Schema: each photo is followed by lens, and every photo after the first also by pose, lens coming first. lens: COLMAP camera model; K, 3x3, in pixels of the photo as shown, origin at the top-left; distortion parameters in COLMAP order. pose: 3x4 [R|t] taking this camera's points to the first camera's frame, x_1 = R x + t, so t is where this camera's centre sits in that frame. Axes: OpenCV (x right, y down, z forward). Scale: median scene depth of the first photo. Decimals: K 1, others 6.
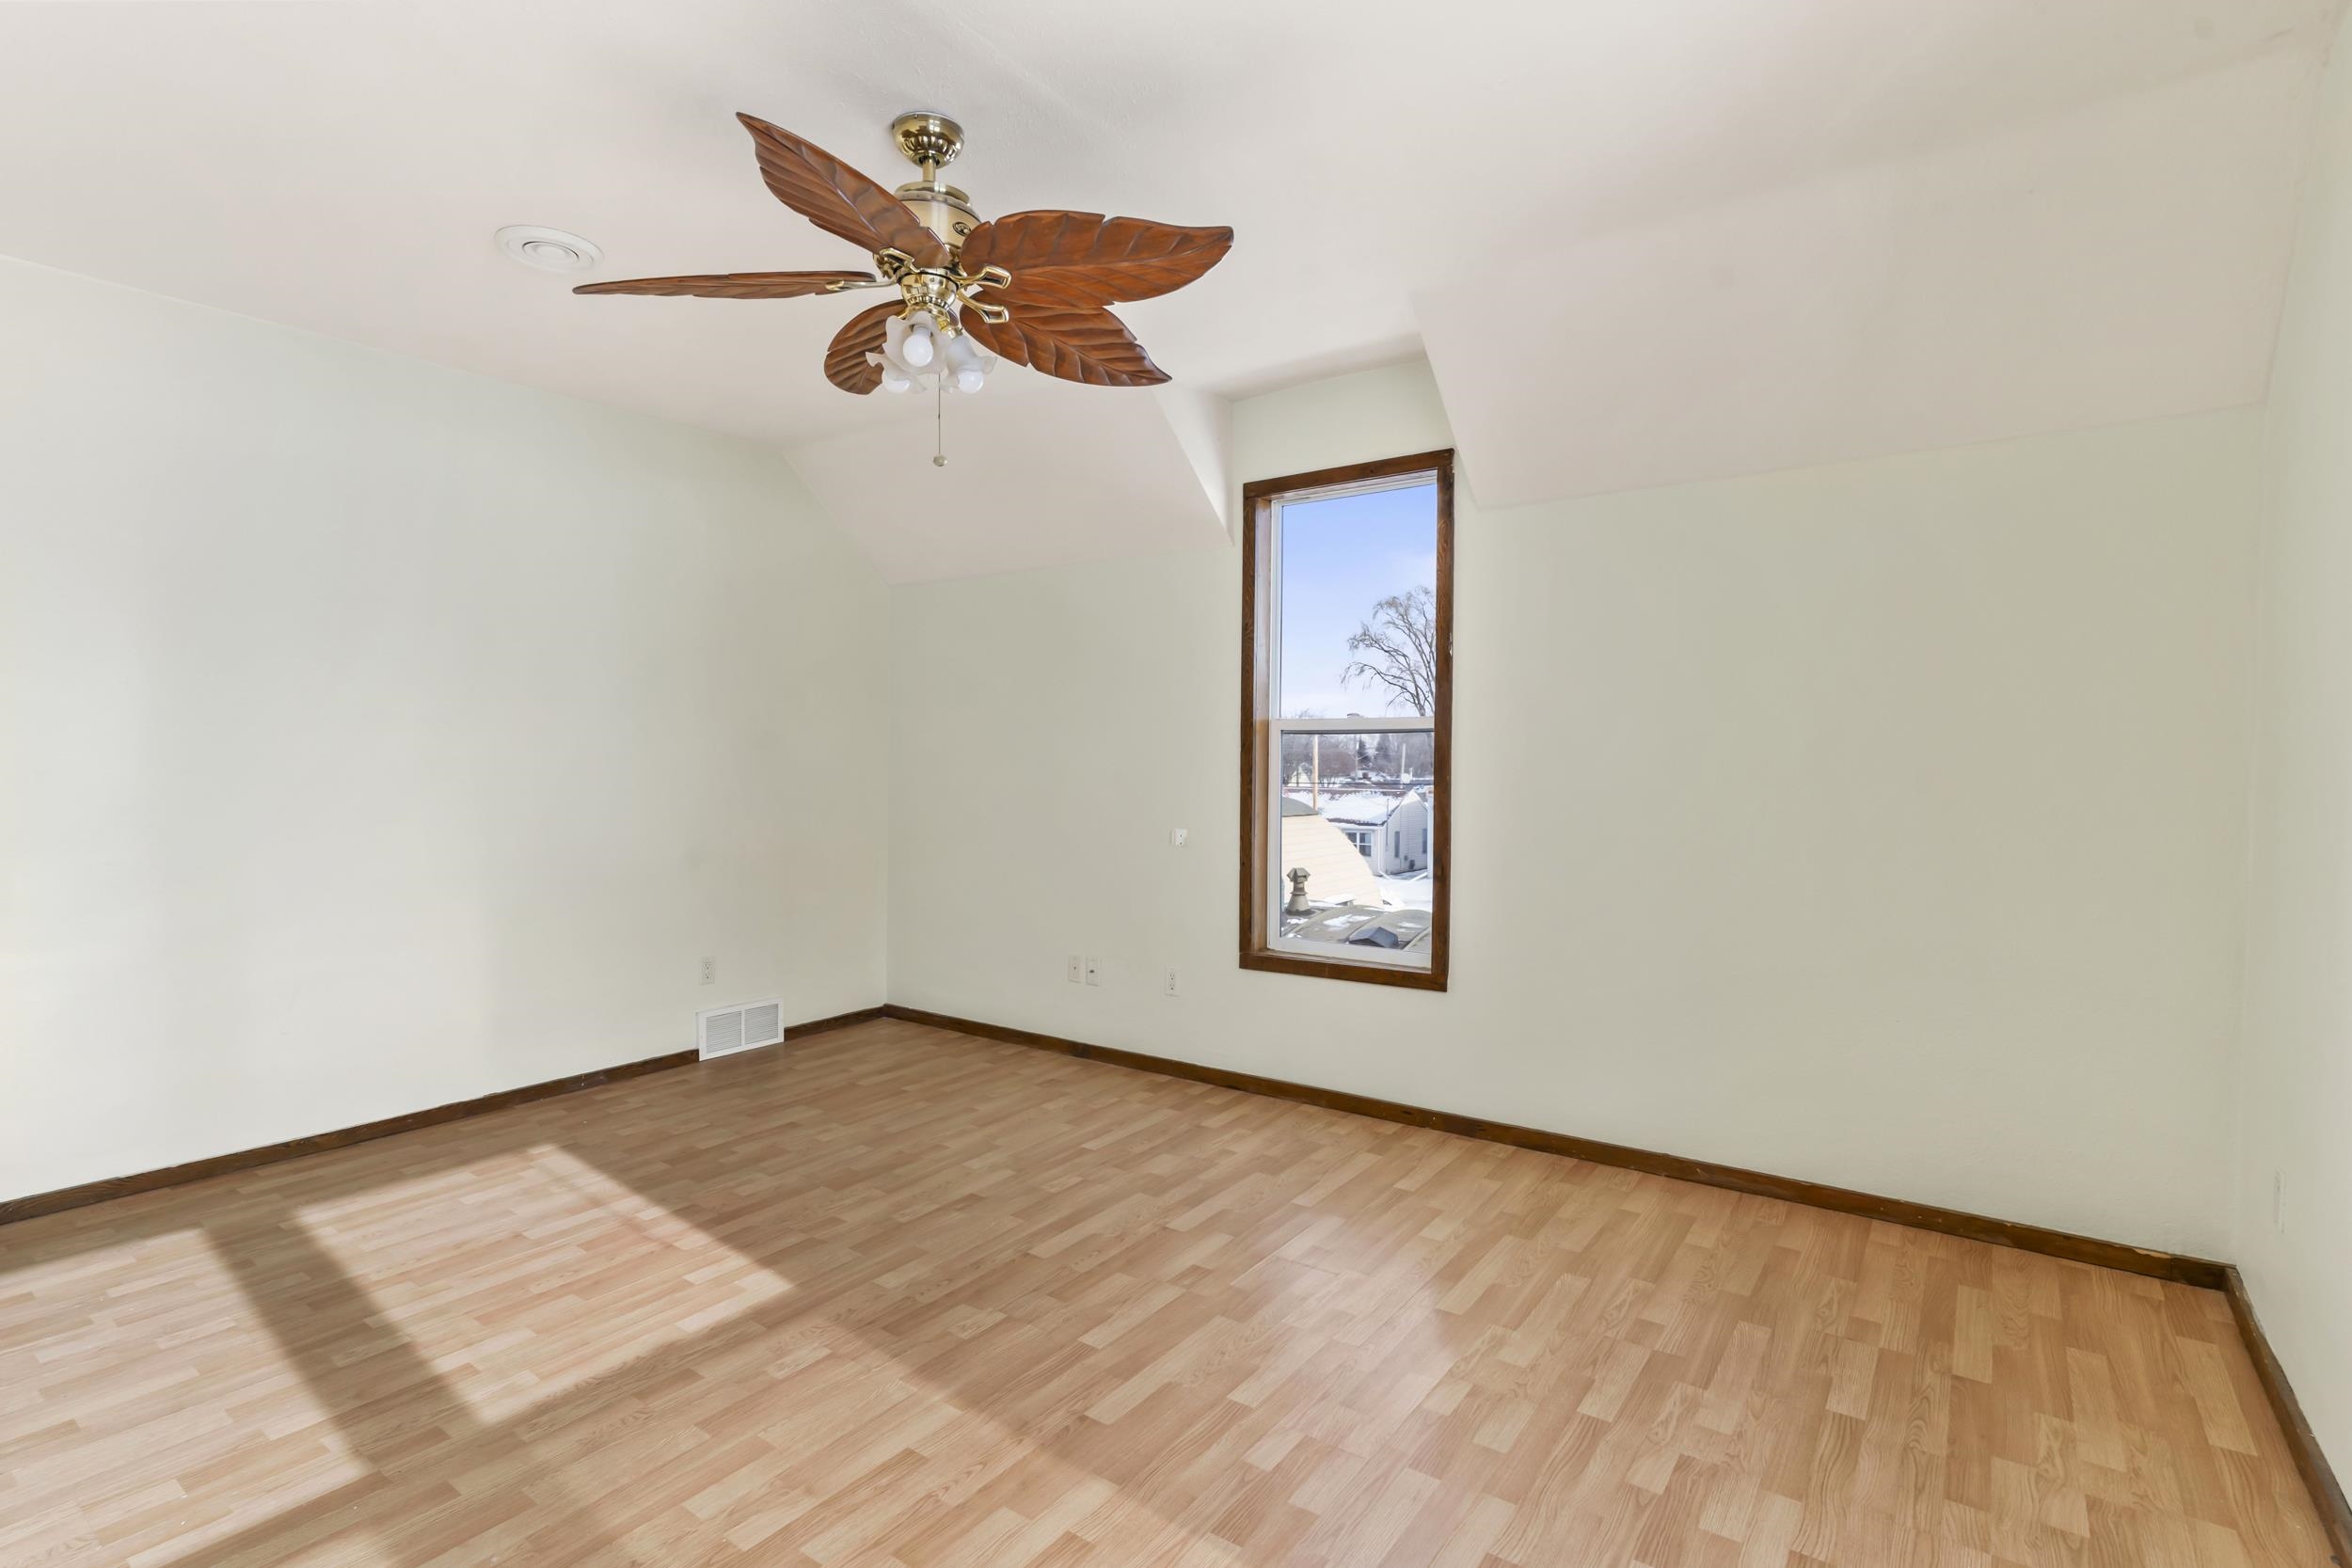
lens RADIAL K [[1115.4, 0, 1179.1], [0, 1115.4, 779.0], [0, 0, 1]] dist [-0.000798, -0.000858]
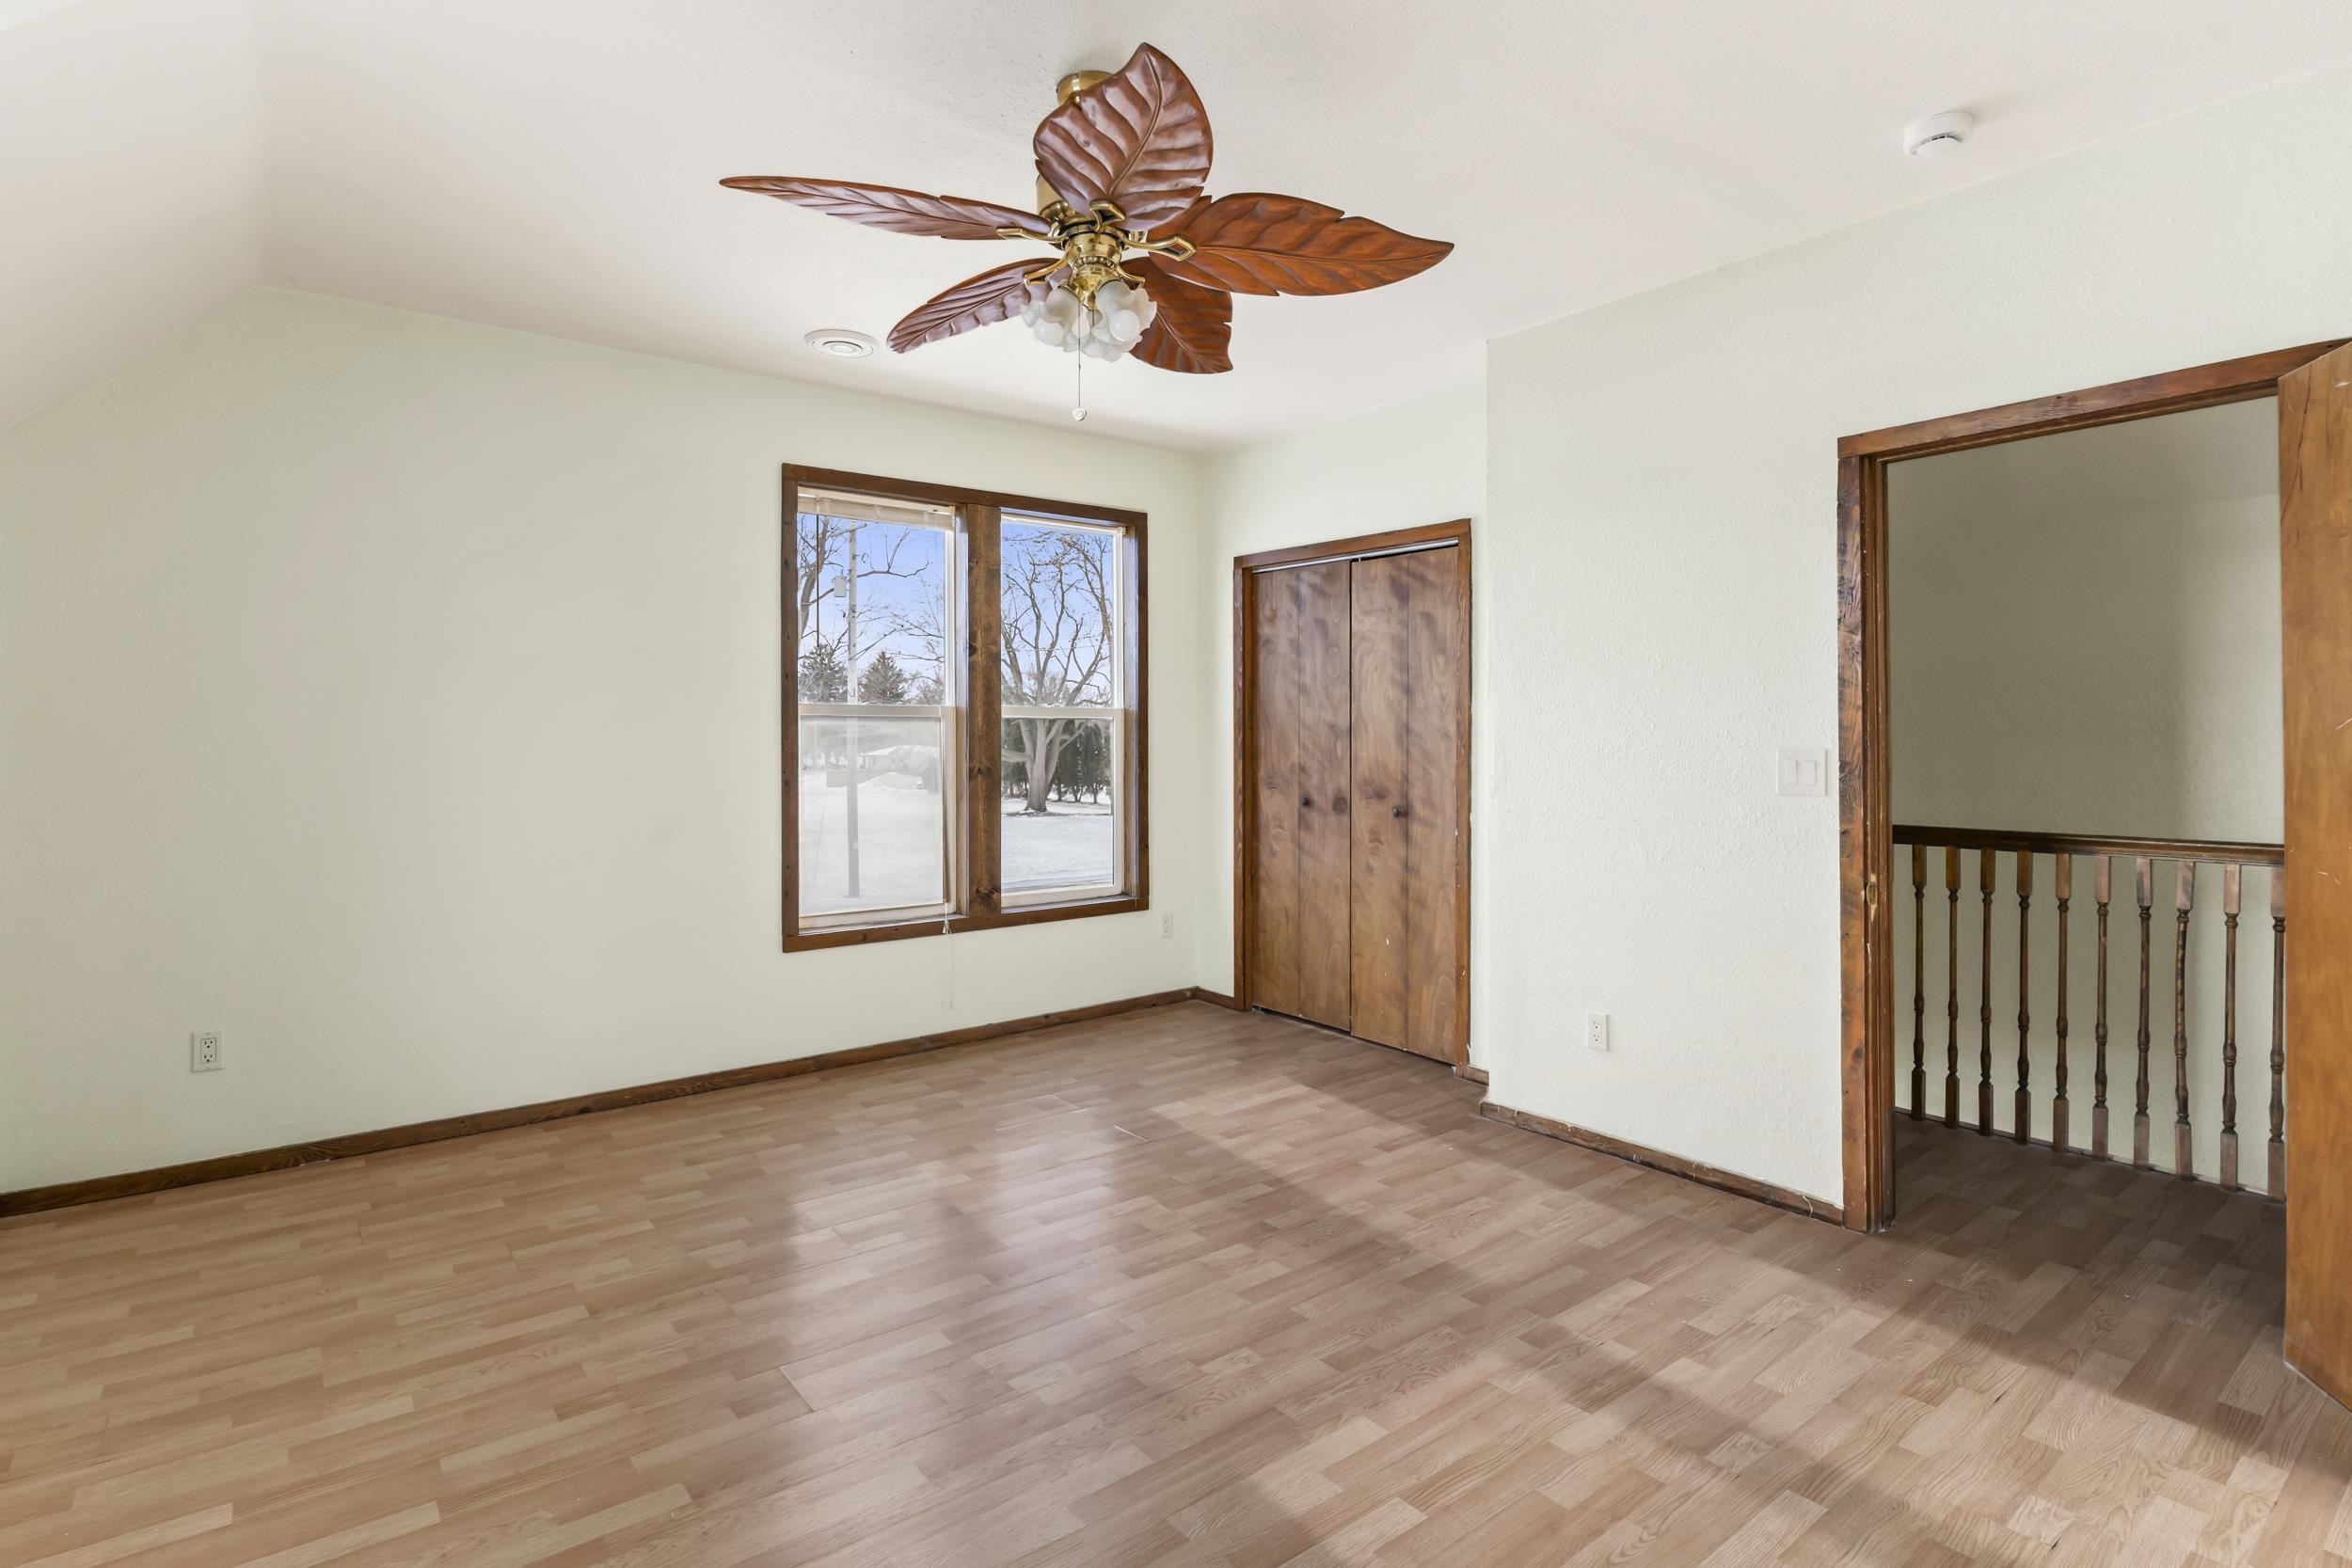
lens RADIAL K [[1115.4, 0, 1179.1], [0, 1115.4, 779.0], [0, 0, 1]] dist [-0.000798, -0.000858]
pose [[-0.964125, -0.013471, 0.265106, -0.553472], [0.000616, 0.998595, 0.052983, -0.039096], [-0.265447, 0.051246, -0.962762, 1.941941]]
